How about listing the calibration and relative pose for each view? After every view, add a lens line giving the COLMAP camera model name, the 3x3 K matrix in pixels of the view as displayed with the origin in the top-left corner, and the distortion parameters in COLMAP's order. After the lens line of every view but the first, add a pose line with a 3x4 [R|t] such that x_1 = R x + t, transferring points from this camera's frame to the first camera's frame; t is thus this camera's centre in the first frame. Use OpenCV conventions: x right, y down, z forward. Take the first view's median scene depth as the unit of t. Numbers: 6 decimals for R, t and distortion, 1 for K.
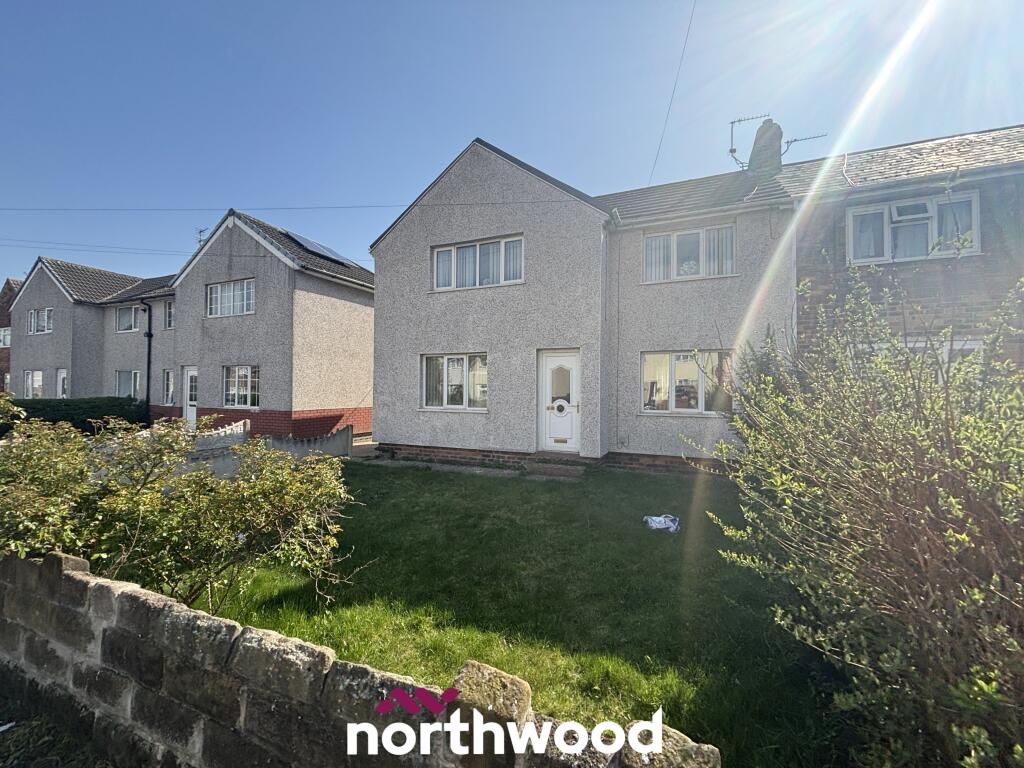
lens RADIAL K [[421.5, 0, 512.6], [0, 421.5, 388.5], [0, 0, 1]] dist [-0.001070, 0.000225]
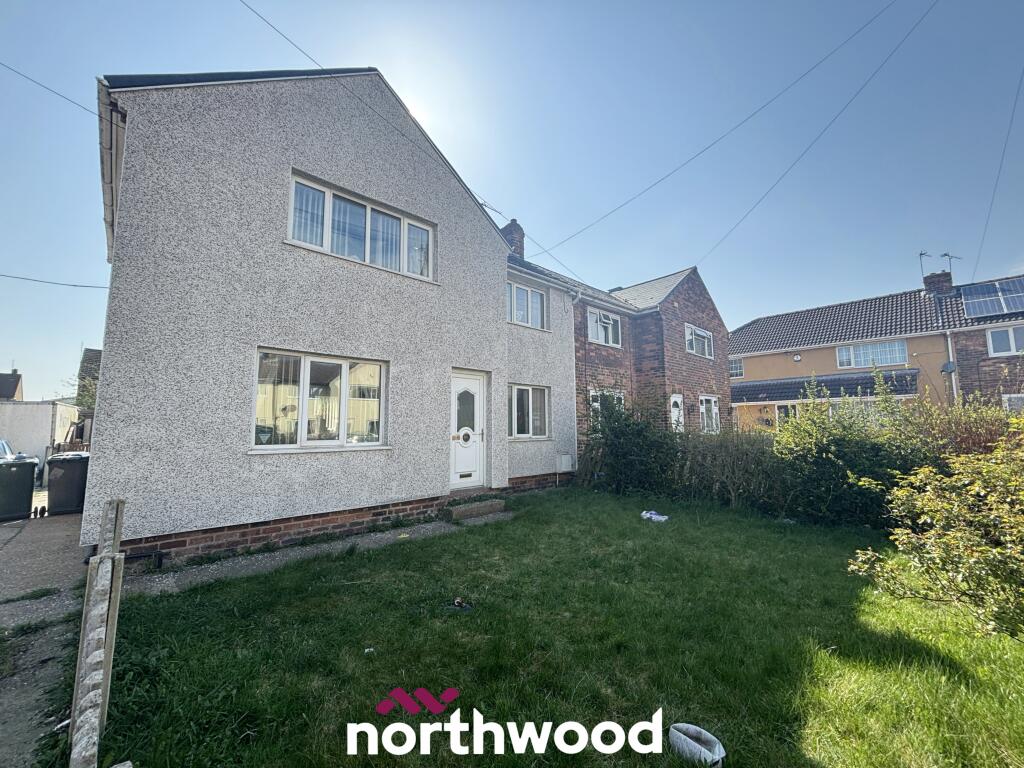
lens RADIAL K [[411.2, 0, 512.0], [0, 411.2, 384.0], [0, 0, 1]] dist [-0.002457, -0.000214]
pose [[0.398338, 0.091149, 0.912699, -0.603284], [0.013862, 0.994338, -0.105352, 0.026675], [-0.917134, 0.054617, 0.394819, 0.544861]]
